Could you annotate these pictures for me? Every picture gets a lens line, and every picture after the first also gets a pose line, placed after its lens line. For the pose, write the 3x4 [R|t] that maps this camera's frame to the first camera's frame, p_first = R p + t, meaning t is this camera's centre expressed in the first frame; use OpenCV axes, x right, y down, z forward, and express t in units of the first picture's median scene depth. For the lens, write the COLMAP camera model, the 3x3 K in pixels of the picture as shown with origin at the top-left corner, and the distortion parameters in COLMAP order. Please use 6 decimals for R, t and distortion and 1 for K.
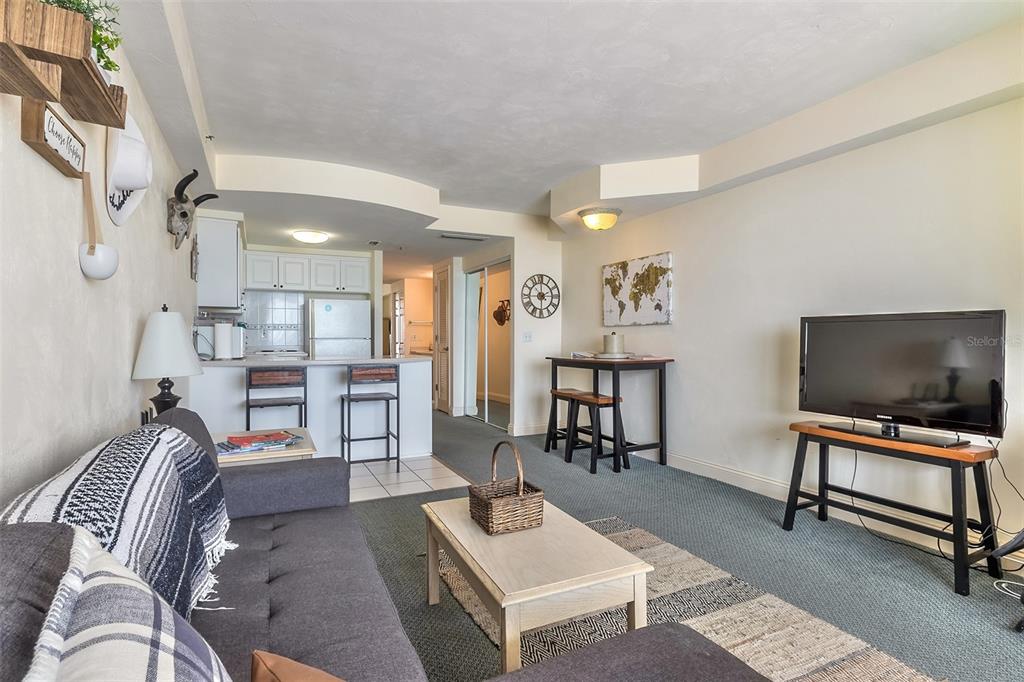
lens RADIAL K [[502.1, 0, 514.0], [0, 502.1, 343.5], [0, 0, 1]] dist [0.023845, -0.000268]
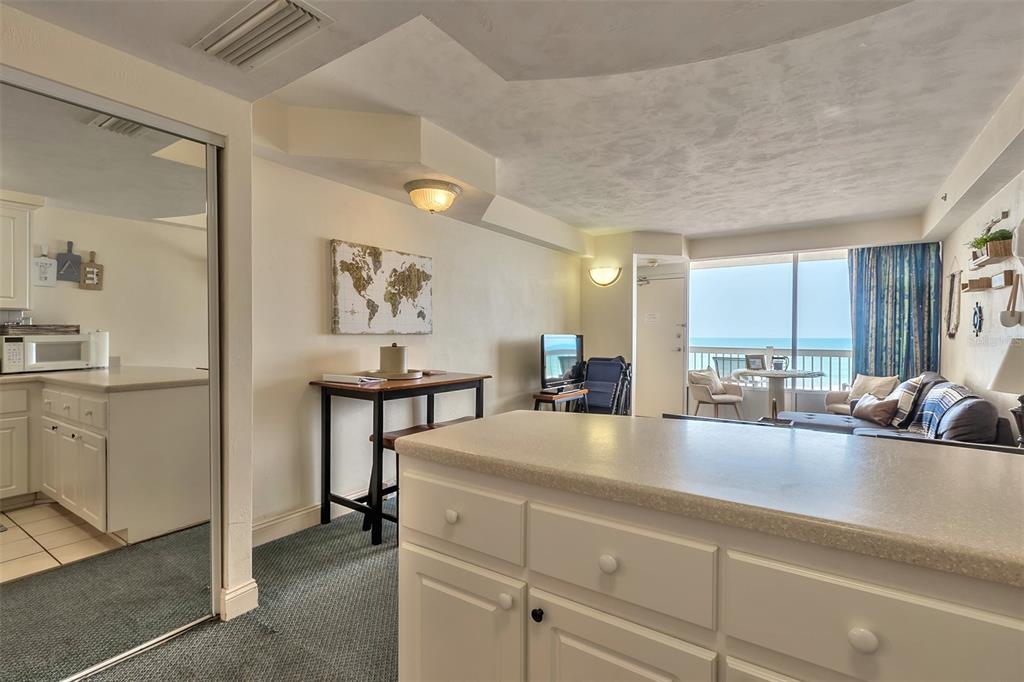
lens RADIAL K [[484.4, 0, 505.5], [0, 484.4, 340.3], [0, 0, 1]] dist [0.006072, -0.001515]
pose [[-0.483784, -0.012216, 0.875102, -0.510684], [0.005766, 0.999836, 0.017145, -0.038210], [-0.875168, 0.013340, -0.483635, 1.204478]]
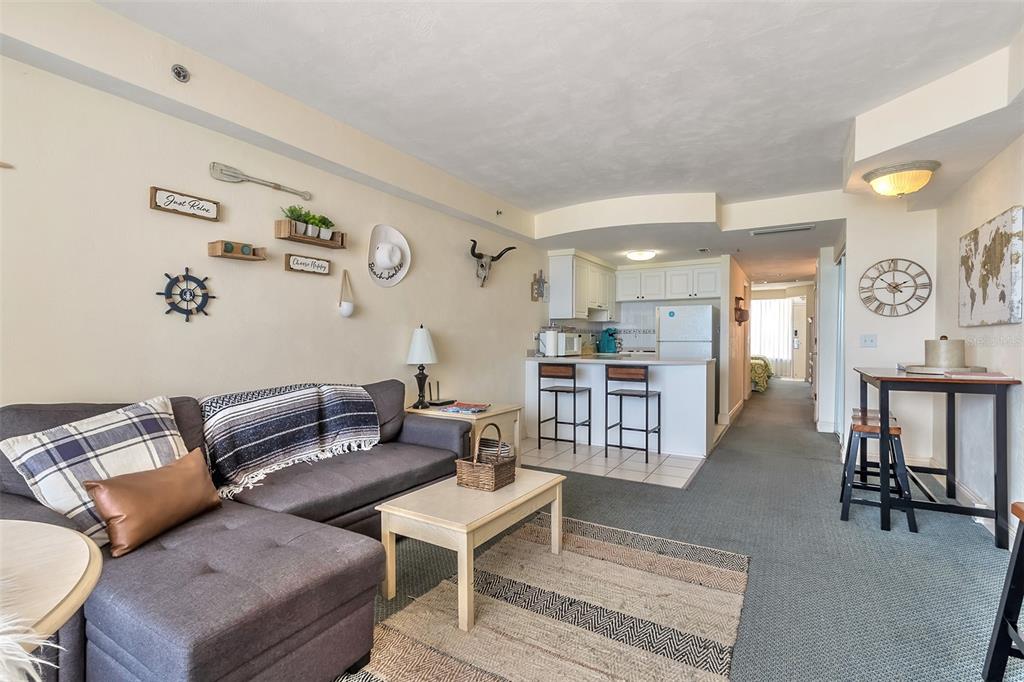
lens RADIAL K [[484.4, 0, 511.4], [0, 484.4, 343.7], [0, 0, 1]] dist [0.006072, -0.001515]
pose [[0.548135, 0.010974, -0.836318, 0.430054], [-0.011191, 0.999921, 0.005786, -0.009201], [0.836315, 0.006188, 0.548214, 0.142027]]
